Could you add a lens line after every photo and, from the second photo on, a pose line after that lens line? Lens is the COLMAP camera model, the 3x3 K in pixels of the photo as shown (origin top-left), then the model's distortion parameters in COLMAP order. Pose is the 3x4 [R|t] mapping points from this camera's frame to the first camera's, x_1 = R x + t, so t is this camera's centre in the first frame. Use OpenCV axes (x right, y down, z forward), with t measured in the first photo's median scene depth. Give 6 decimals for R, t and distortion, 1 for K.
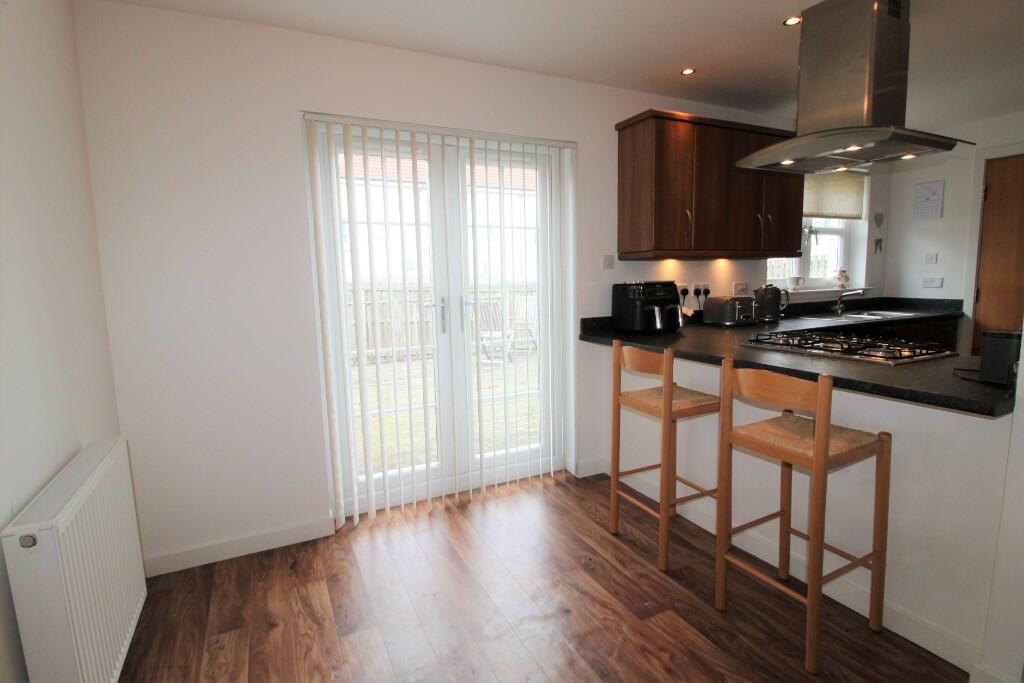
lens RADIAL K [[499.7, 0, 527.0], [0, 499.7, 338.3], [0, 0, 1]] dist [0.023907, -0.000110]
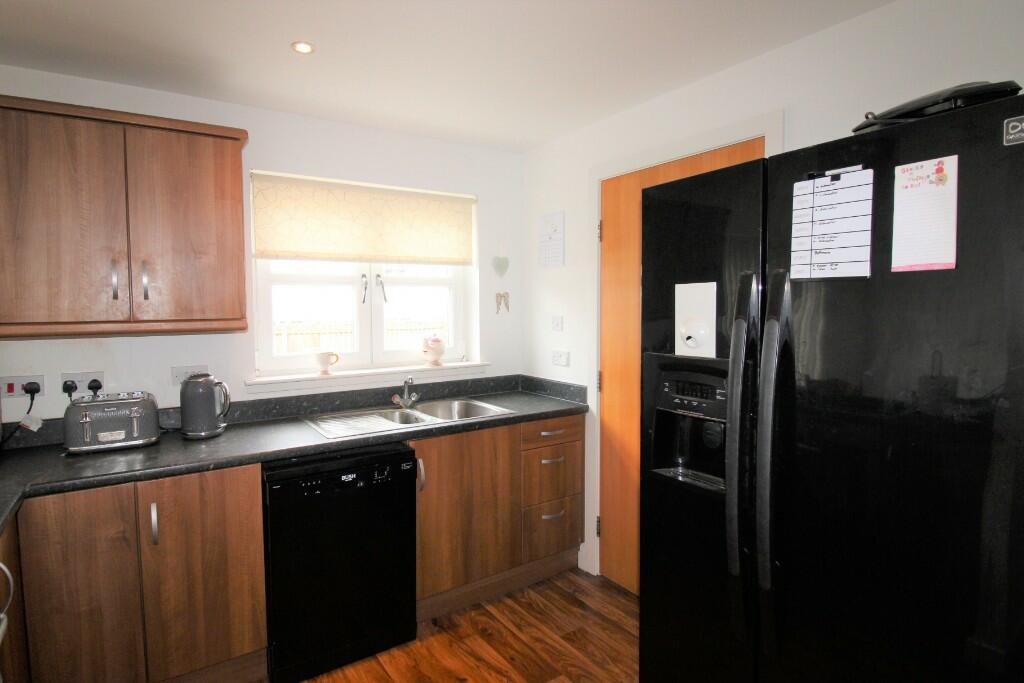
lens RADIAL K [[507.3, 0, 512.0], [0, 507.3, 341.5], [0, 0, 1]] dist [-0.052177, -0.000048]
pose [[0.994545, 0.000529, 0.104302, 0.093829], [0.007589, 0.996970, -0.077420, -0.011332], [-0.104027, 0.077790, 0.991528, 0.046721]]
